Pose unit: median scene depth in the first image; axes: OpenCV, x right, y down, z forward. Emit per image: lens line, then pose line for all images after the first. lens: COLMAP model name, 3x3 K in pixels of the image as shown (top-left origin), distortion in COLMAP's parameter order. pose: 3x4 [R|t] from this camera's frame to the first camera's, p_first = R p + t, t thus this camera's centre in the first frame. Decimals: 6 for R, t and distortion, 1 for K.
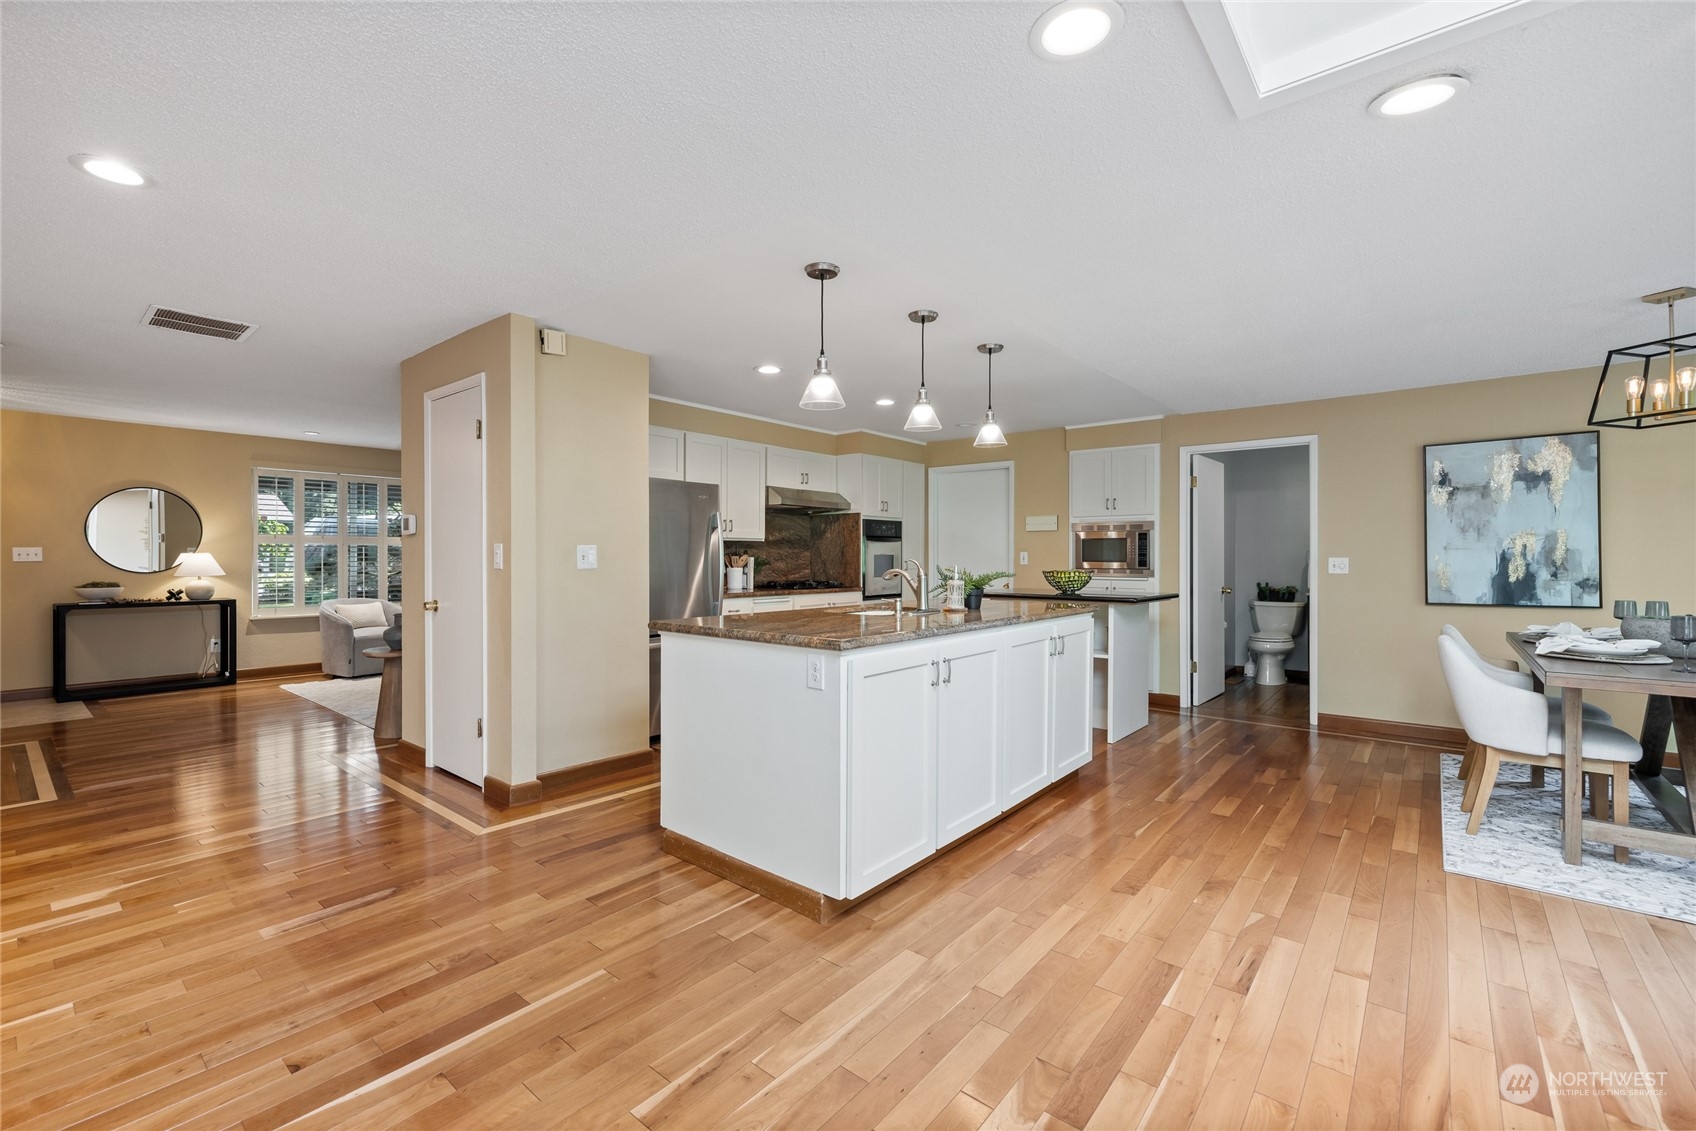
lens RADIAL K [[711.8, 0, 805.6], [0, 711.8, 560.0], [0, 0, 1]] dist [0.000693, -0.000081]
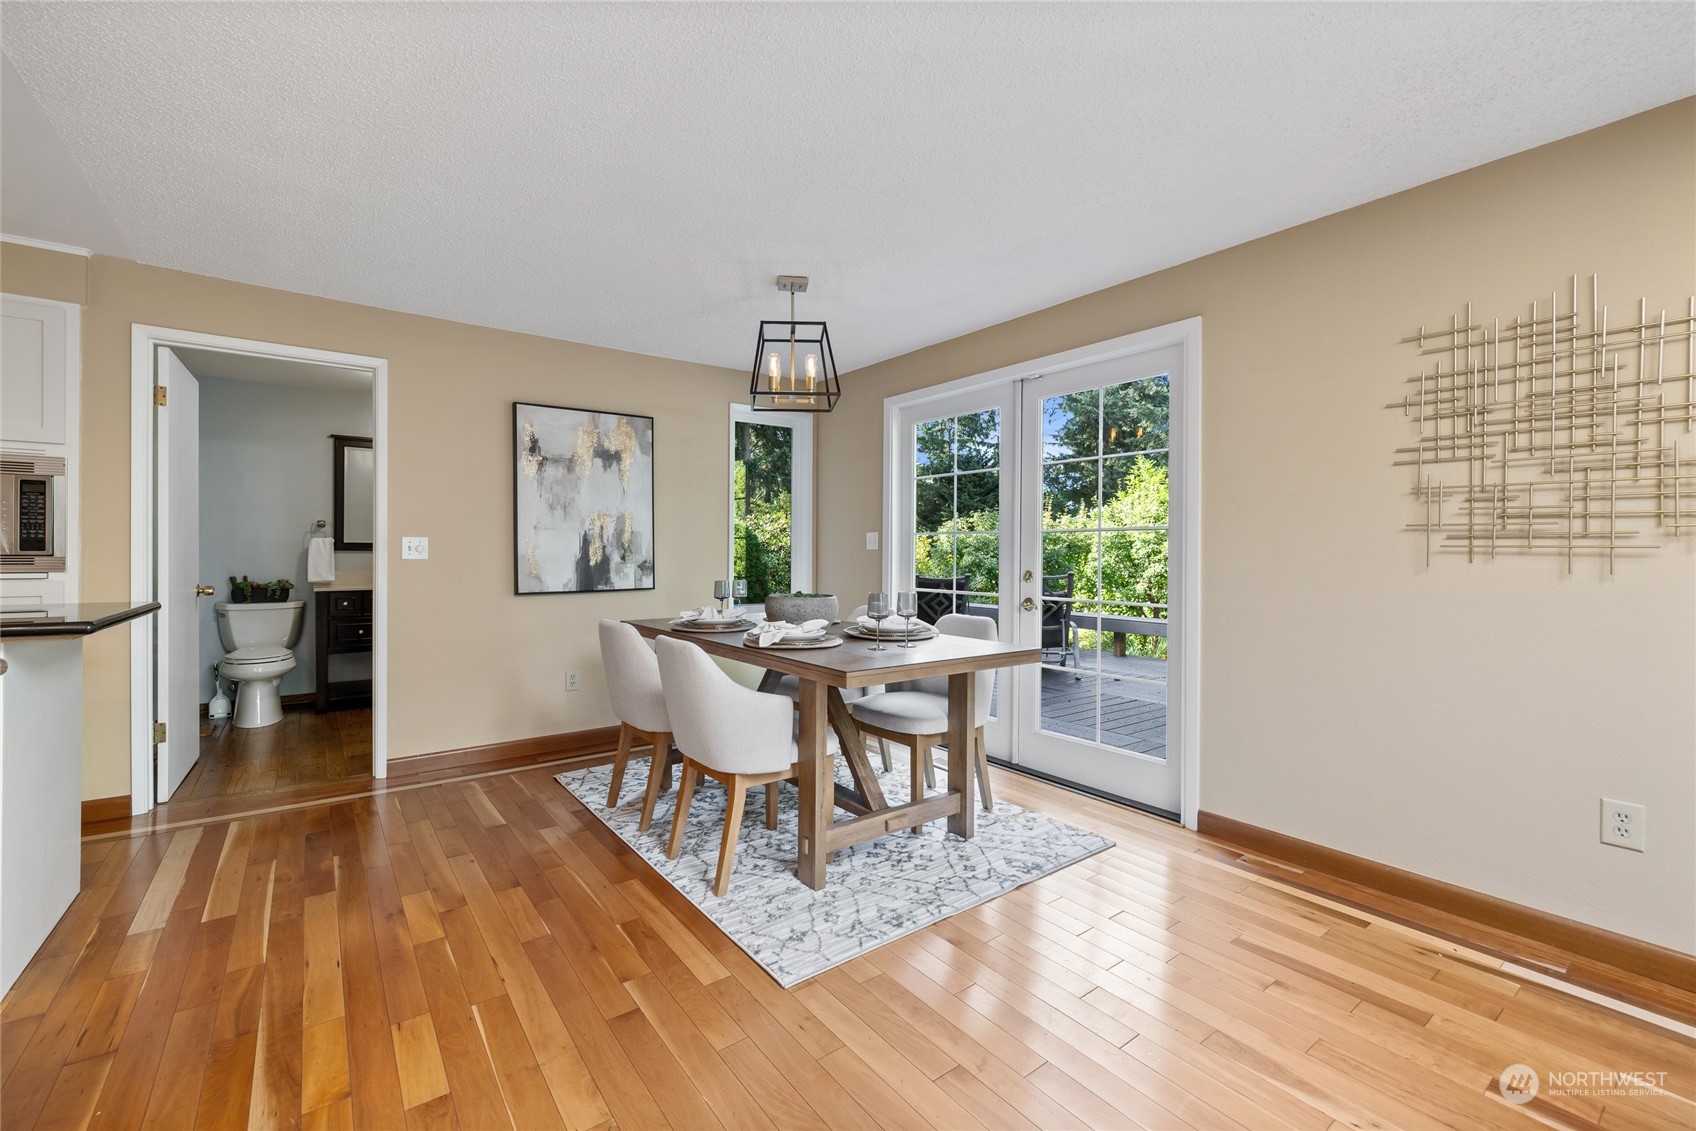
lens RADIAL K [[711.8, 0, 847.7], [0, 711.8, 553.5], [0, 0, 1]] dist [0.000693, -0.000081]
pose [[0.199291, -0.000666, 0.979940, 0.115926], [-0.002058, 0.999997, 0.001098, 0.010299], [-0.979938, -0.002236, 0.199289, 0.380661]]
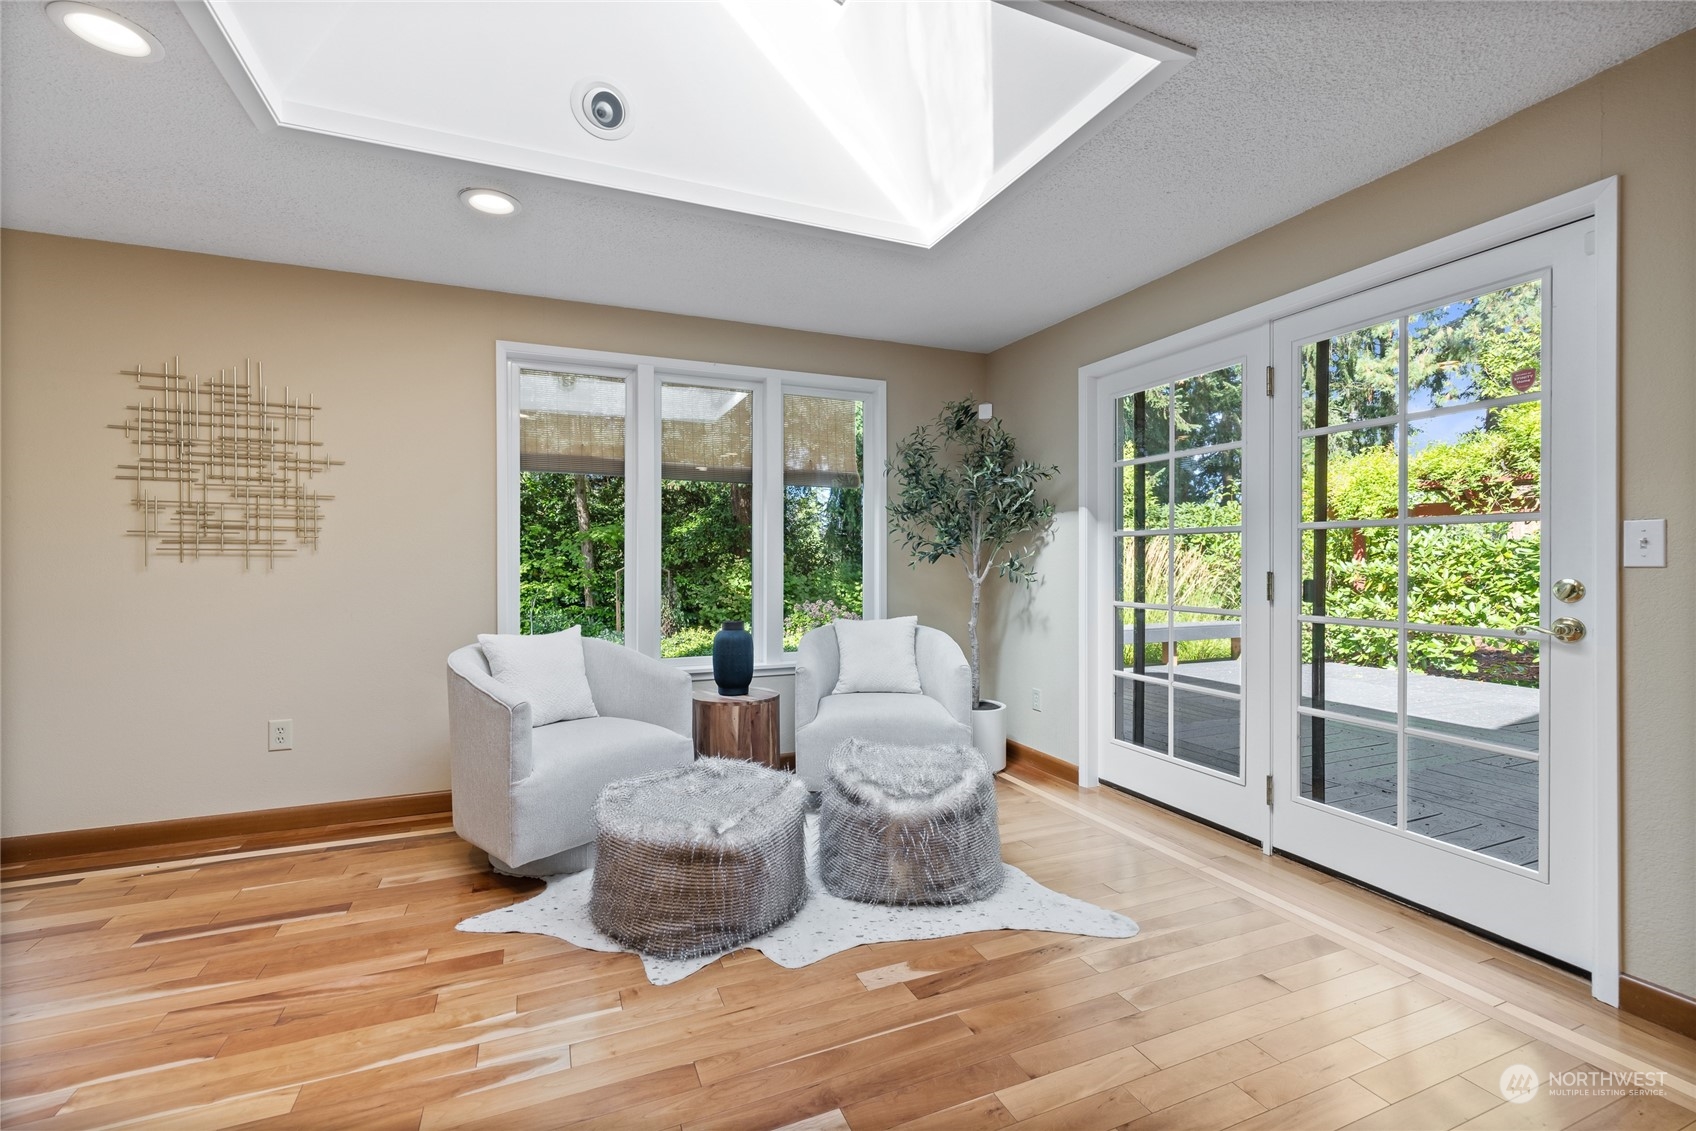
lens RADIAL K [[711.8, 0, 825.7], [0, 711.8, 563.9], [0, 0, 1]] dist [0.000693, -0.000081]
pose [[-0.890480, -0.000539, 0.455021, -0.054541], [0.004416, 0.999942, 0.009826, 0.013397], [-0.455000, 0.010759, -0.890426, 0.361417]]
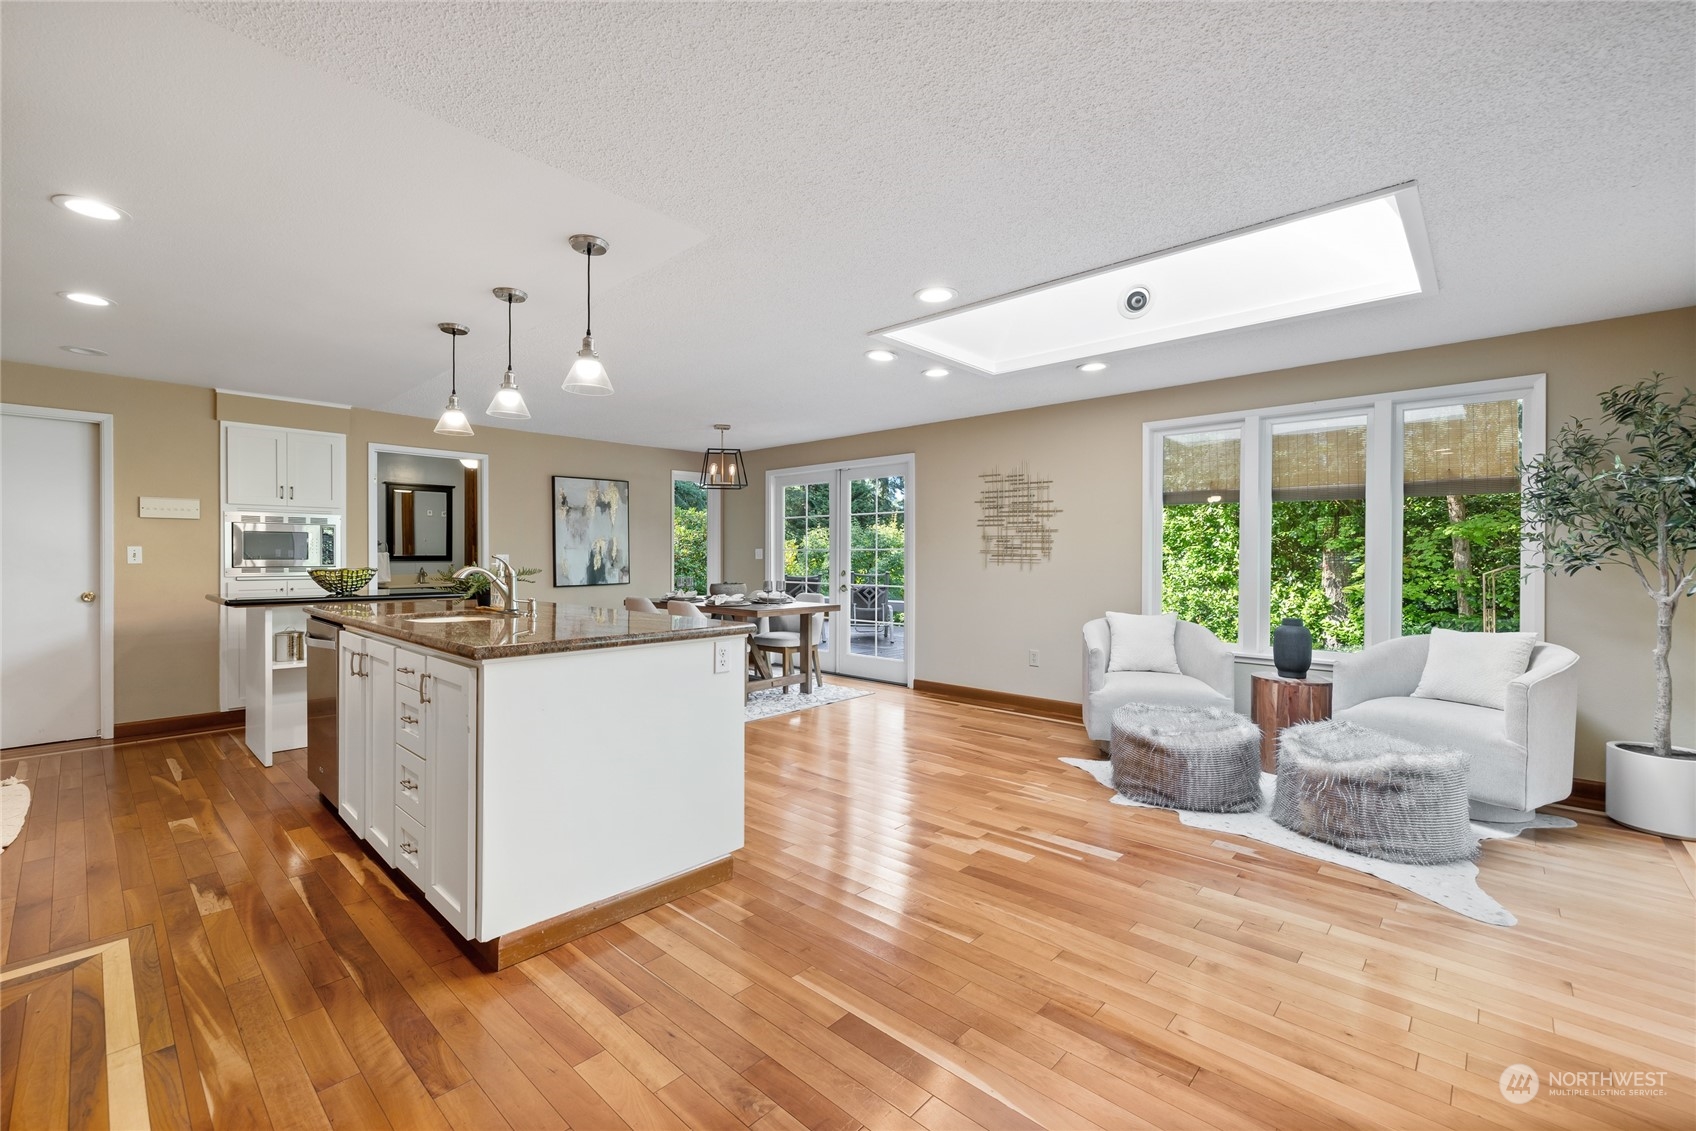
lens RADIAL K [[711.8, 0, 827.2], [0, 711.8, 559.4], [0, 0, 1]] dist [0.000693, -0.000081]
pose [[0.047633, -0.006321, 0.998845, -0.439964], [0.003733, 0.999974, 0.006150, -0.000214], [-0.998858, 0.003436, 0.047655, 0.319552]]
